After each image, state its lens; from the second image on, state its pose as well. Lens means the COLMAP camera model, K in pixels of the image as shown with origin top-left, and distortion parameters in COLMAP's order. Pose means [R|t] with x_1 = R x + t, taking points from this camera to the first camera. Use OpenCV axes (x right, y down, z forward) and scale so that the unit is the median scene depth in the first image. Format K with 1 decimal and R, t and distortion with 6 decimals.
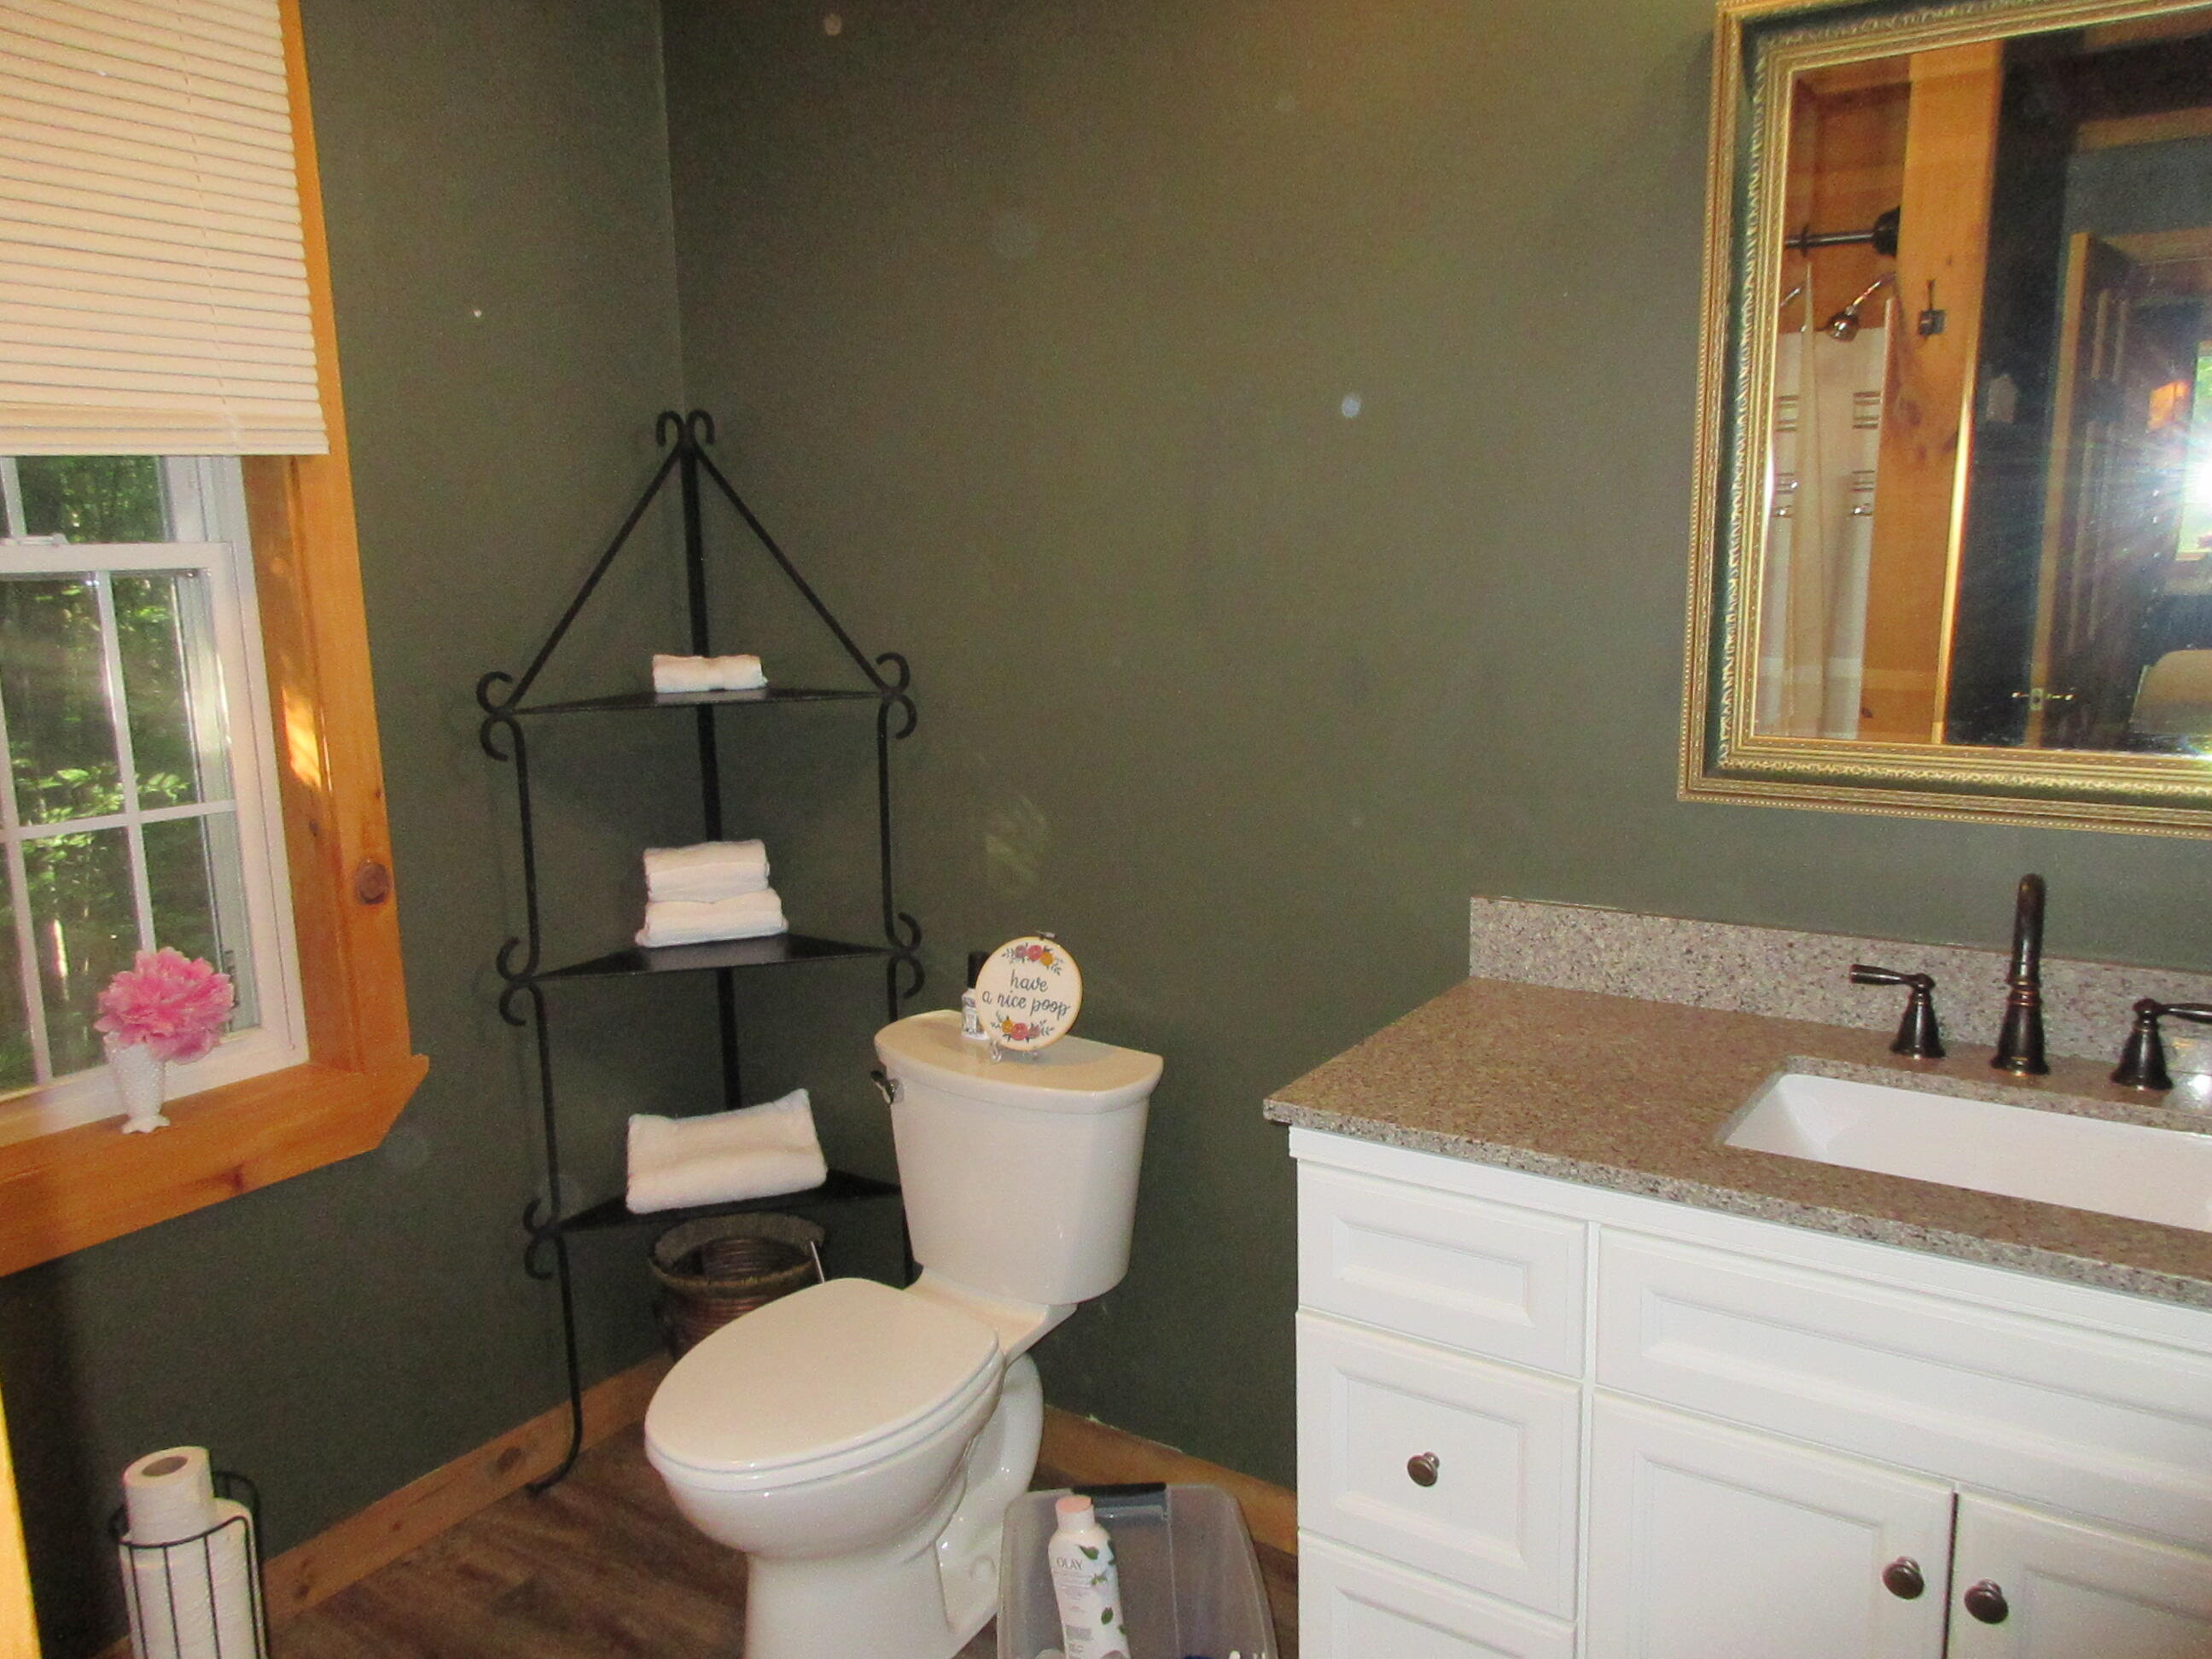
lens RADIAL K [[1672.6, 0, 1106.0], [0, 1672.6, 829.5], [0, 0, 1]] dist [0.024596, -0.012952]
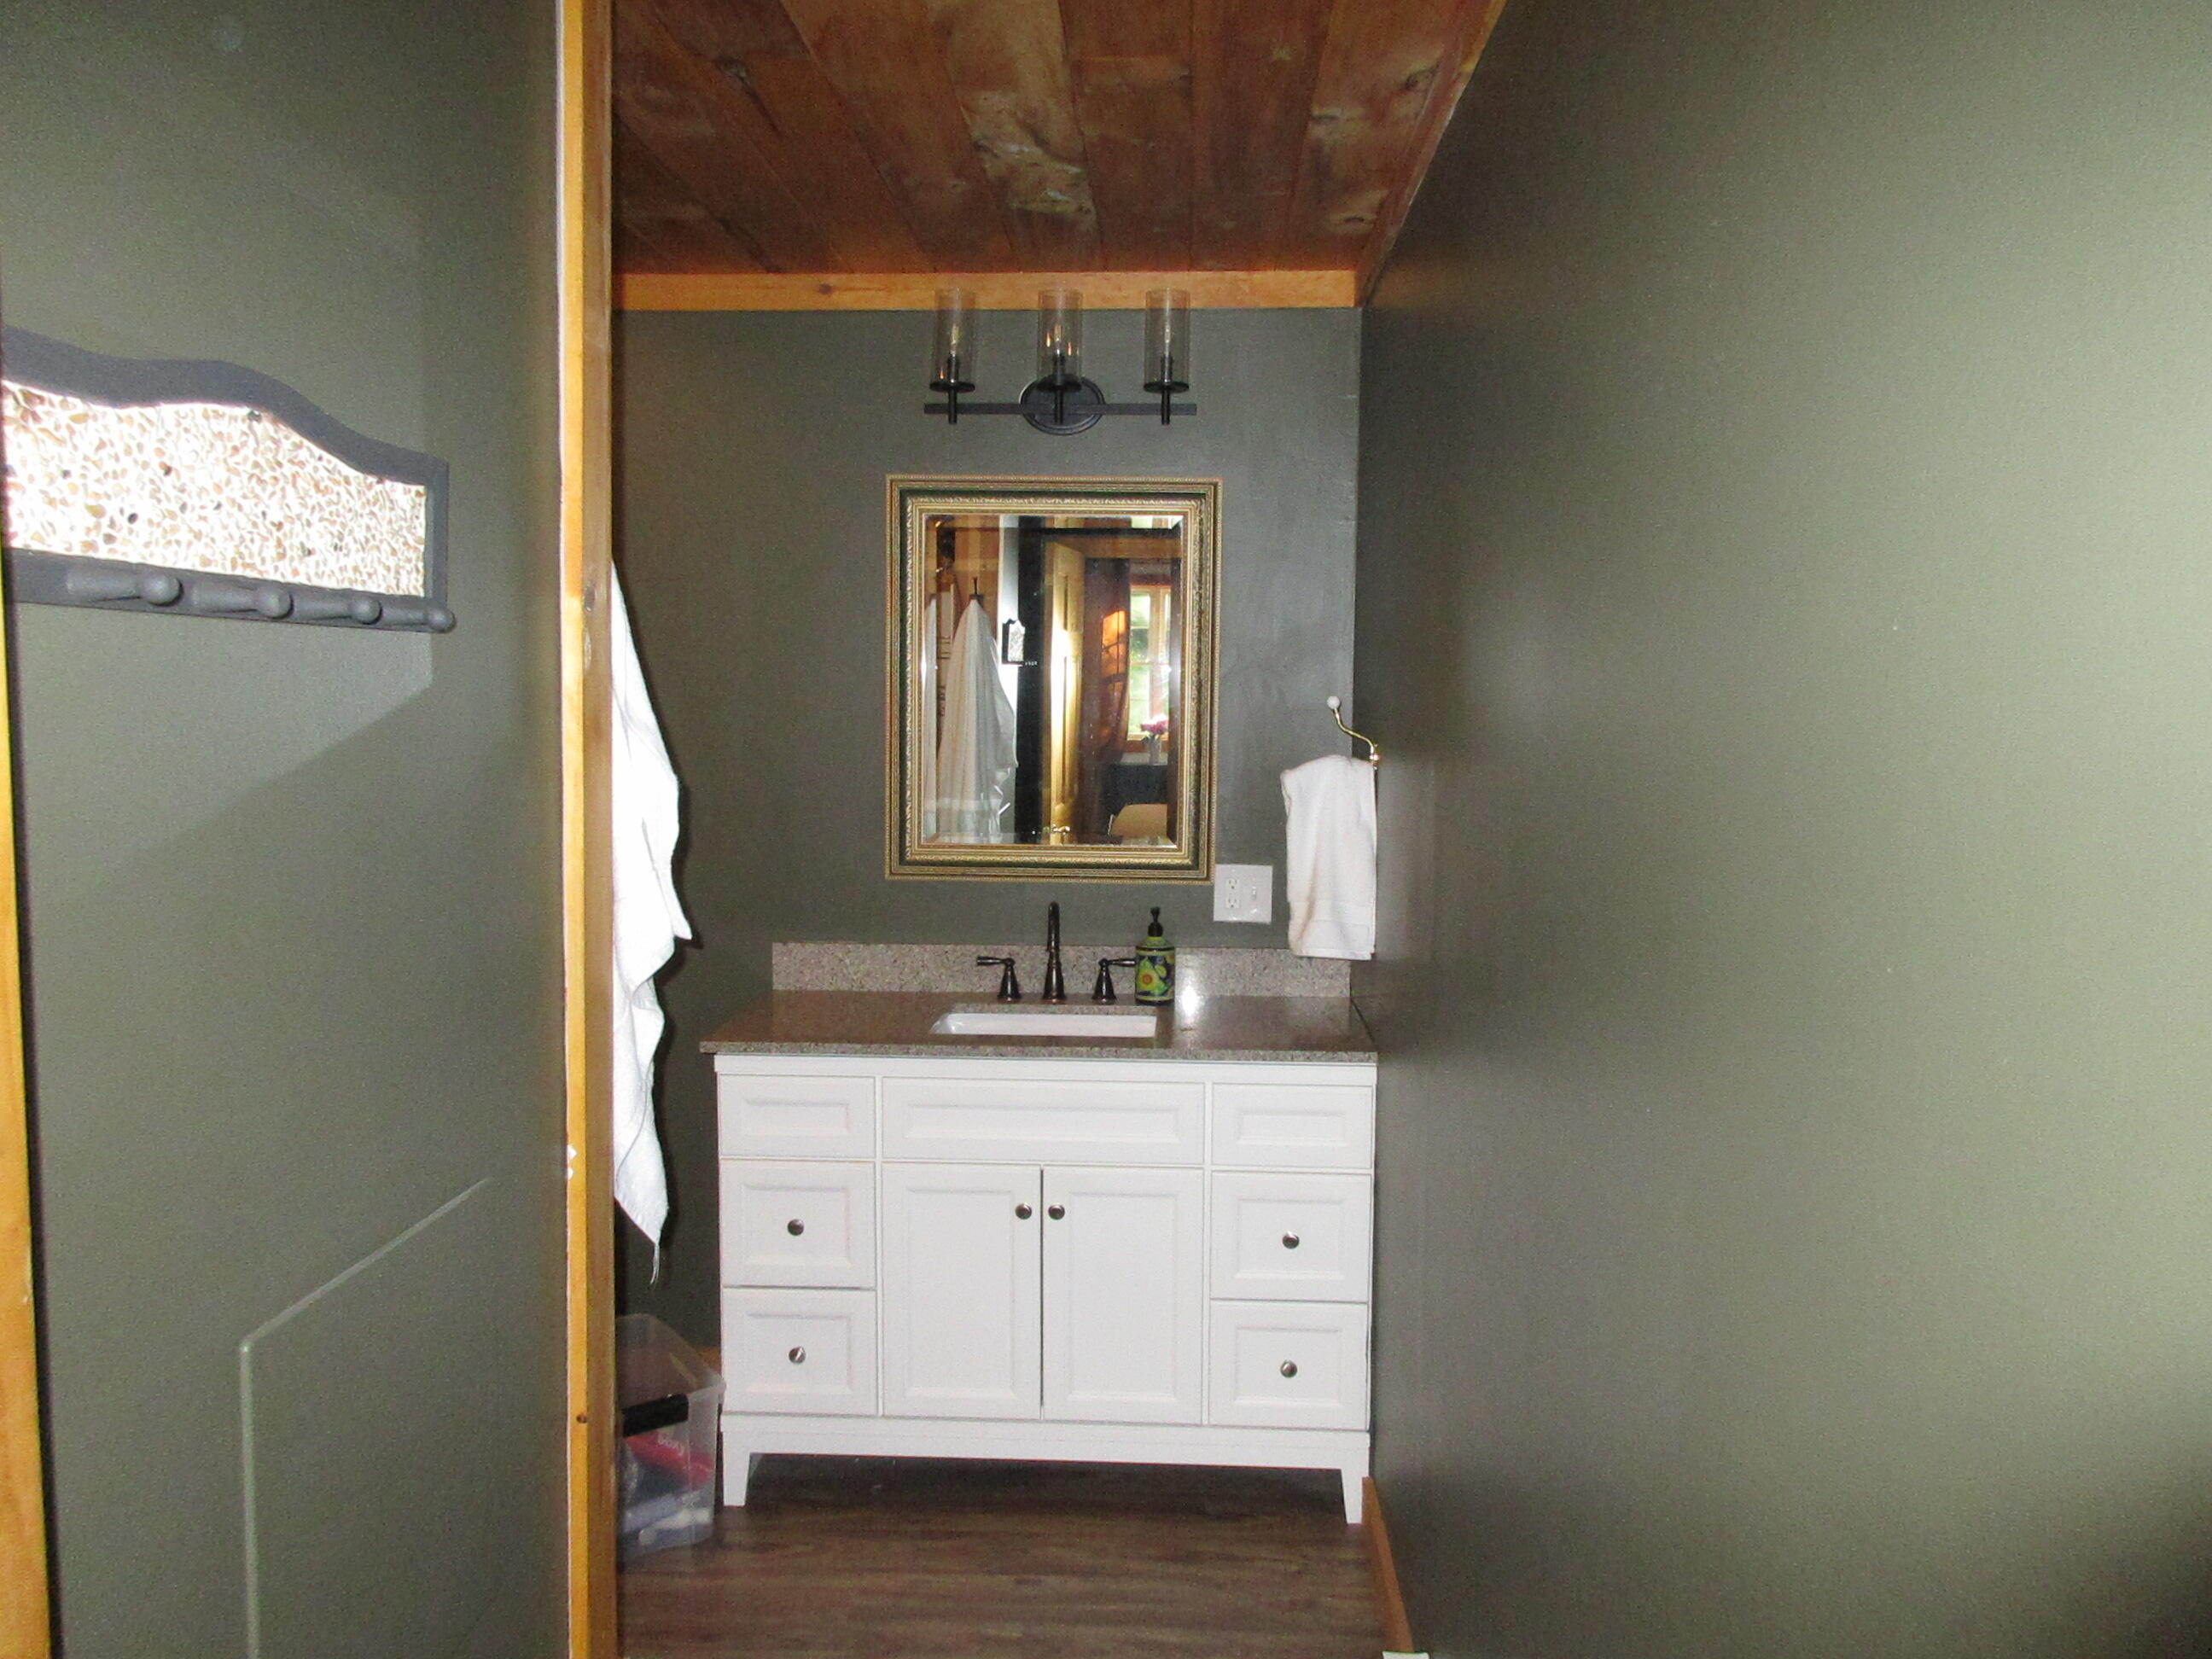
lens RADIAL K [[1672.6, 0, 1106.0], [0, 1672.6, 829.5], [0, 0, 1]] dist [0.024596, -0.012952]
pose [[0.857416, -0.019116, 0.514269, -0.436531], [0.069118, 0.994533, -0.078269, 0.096943], [-0.509962, 0.102654, 0.854050, -0.775435]]
